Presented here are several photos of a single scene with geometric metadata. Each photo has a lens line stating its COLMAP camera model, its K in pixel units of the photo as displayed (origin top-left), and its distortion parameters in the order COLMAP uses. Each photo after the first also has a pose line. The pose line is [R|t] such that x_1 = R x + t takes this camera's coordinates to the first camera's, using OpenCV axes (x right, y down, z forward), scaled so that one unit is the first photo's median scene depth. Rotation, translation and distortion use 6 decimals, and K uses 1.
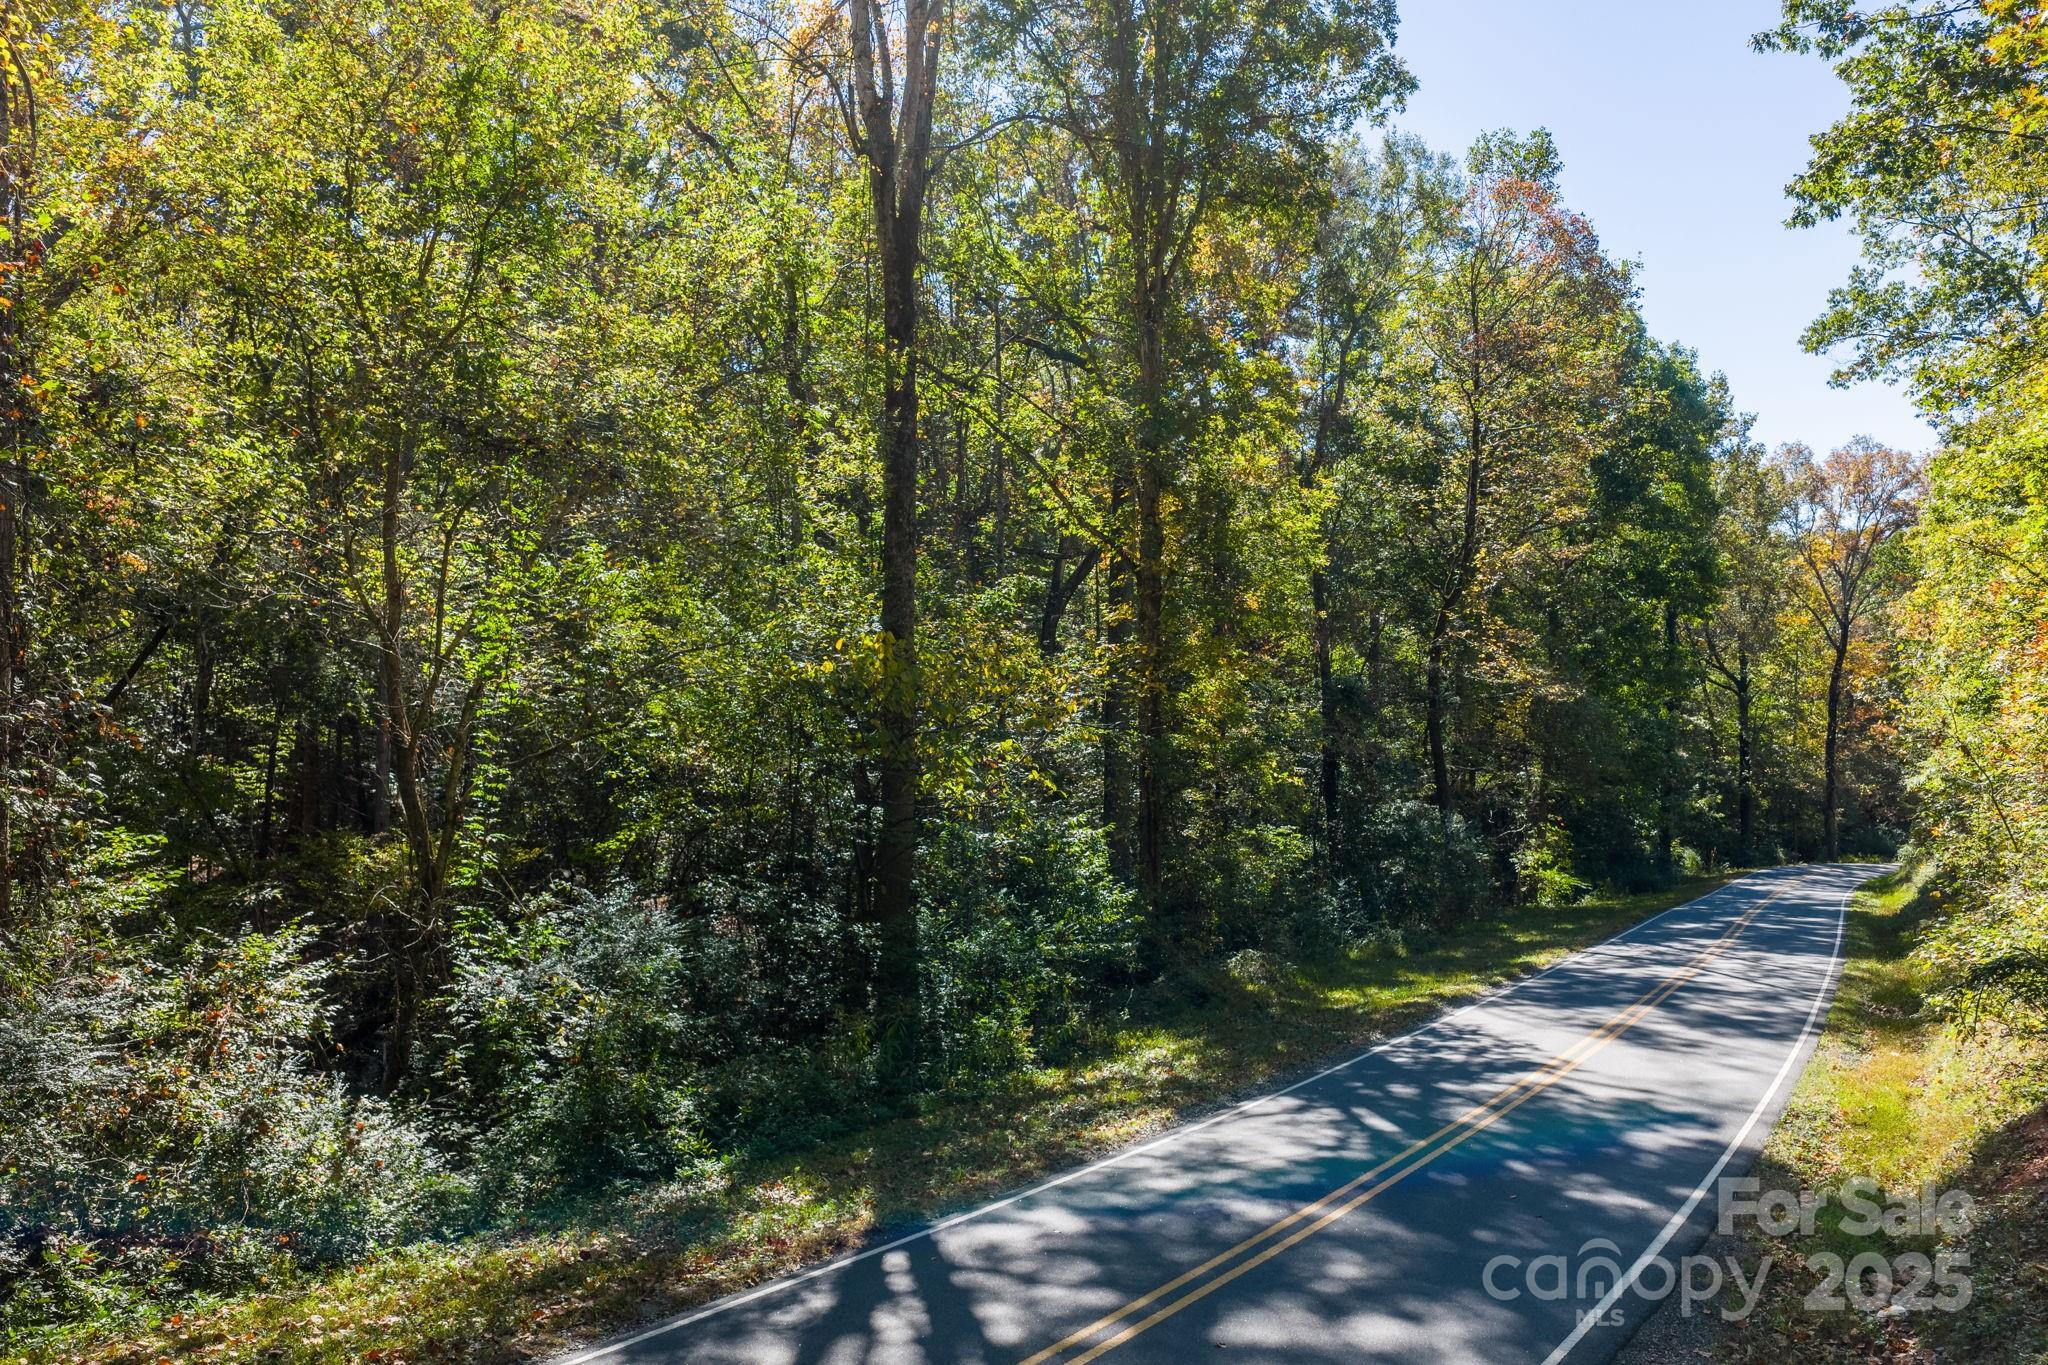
lens RADIAL K [[1690.8, 0, 1024.0], [0, 1690.8, 682.5], [0, 0, 1]] dist [0.082804, -0.173612]
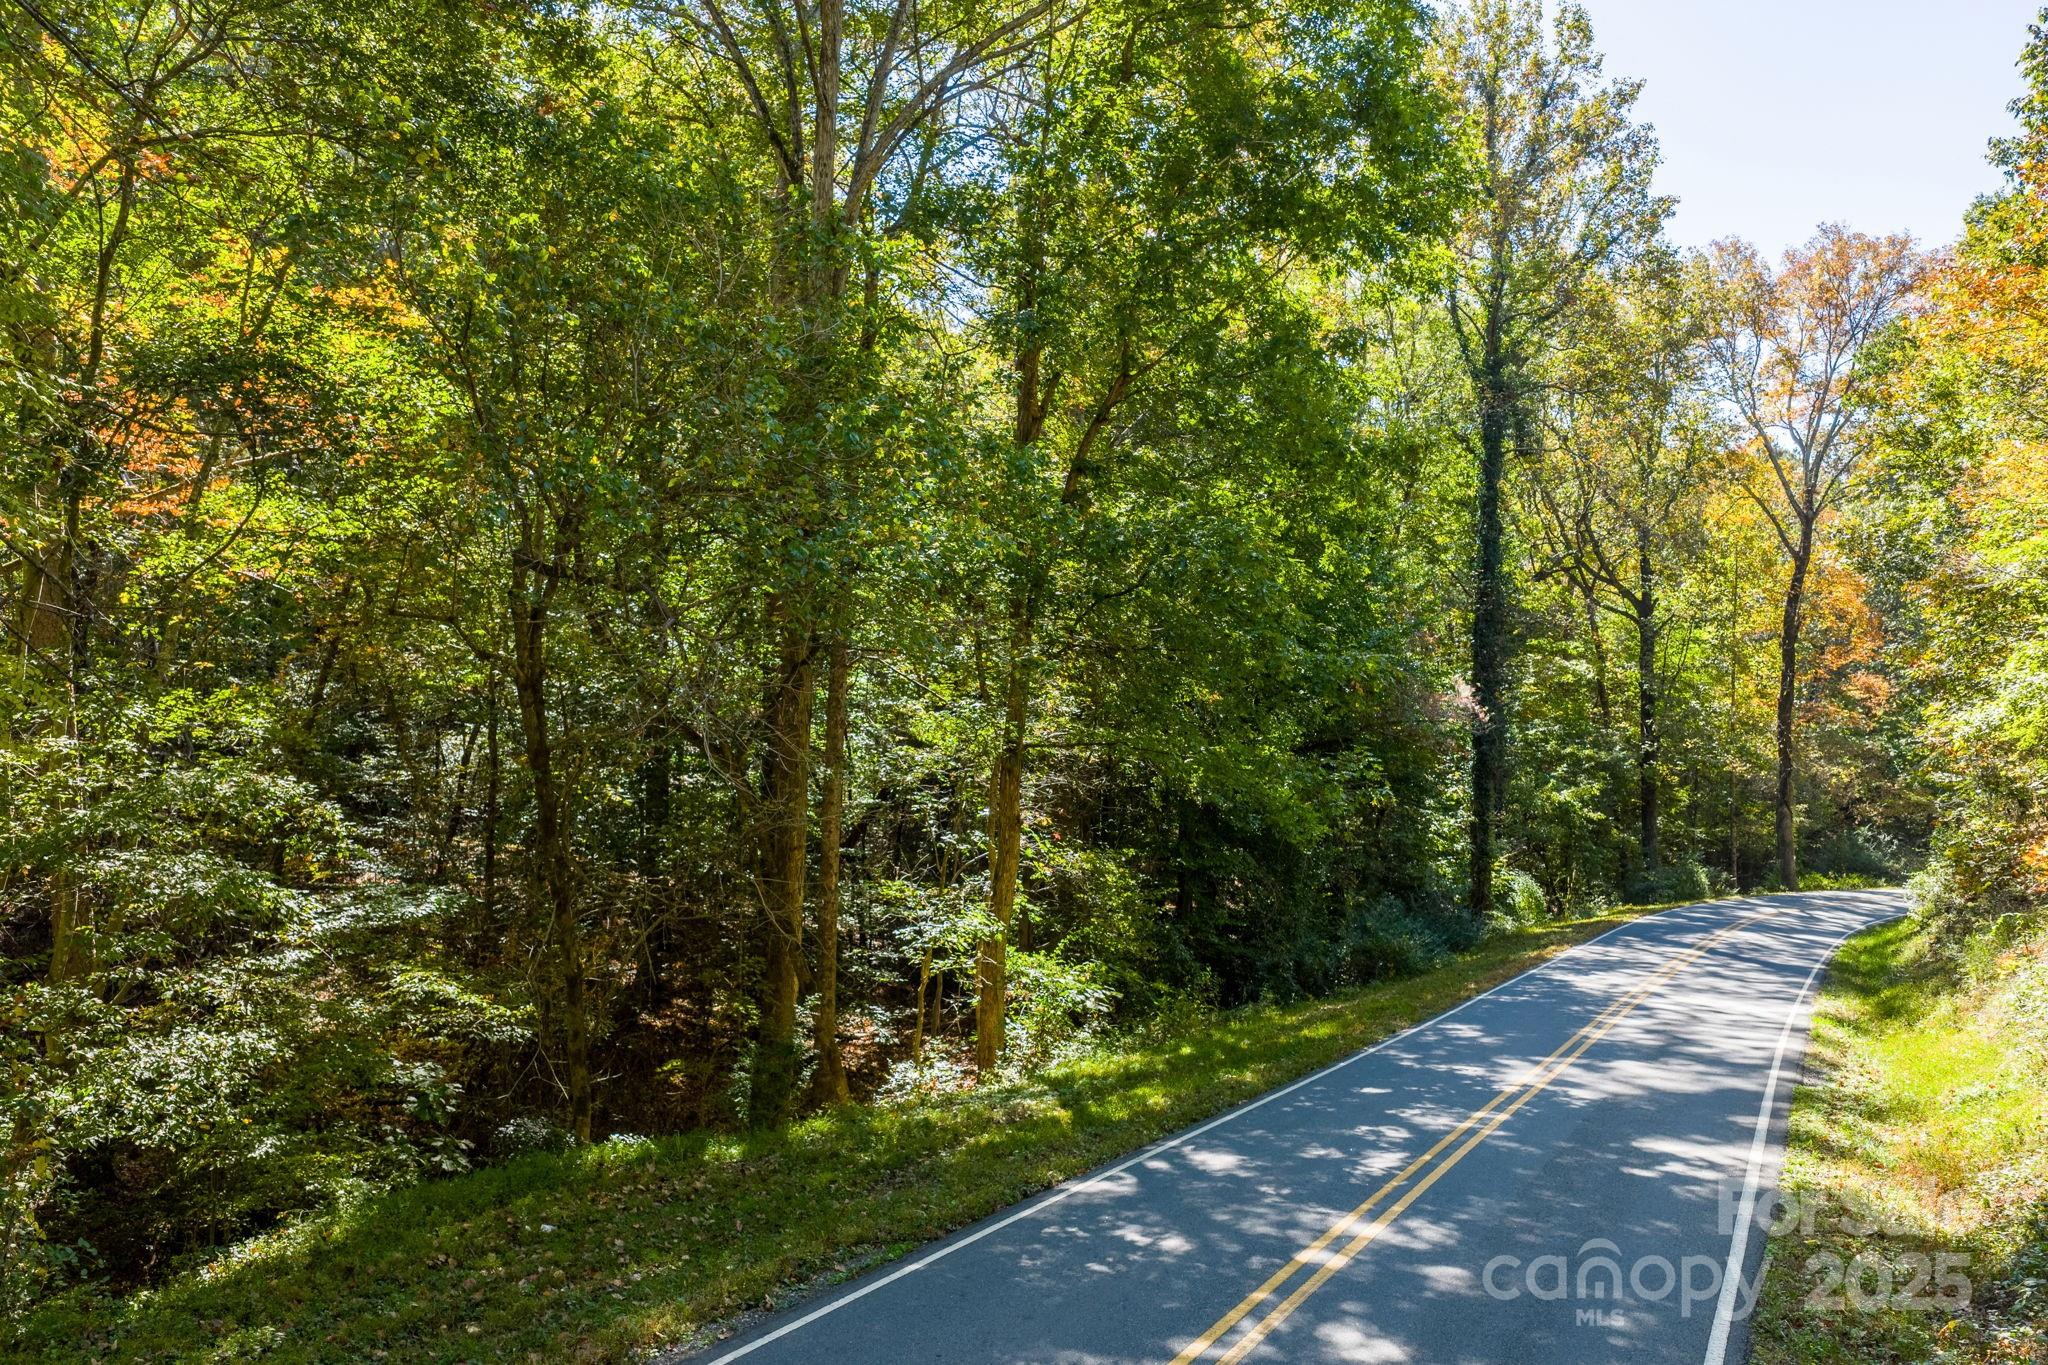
lens RADIAL K [[1690.8, 0, 1024.0], [0, 1690.8, 682.5], [0, 0, 1]] dist [0.082804, -0.173612]
pose [[0.999909, -0.000206, 0.013504, 0.178512], [0.000226, 0.999999, -0.001418, 0.029049], [-0.013504, 0.001421, 0.999908, 0.364070]]
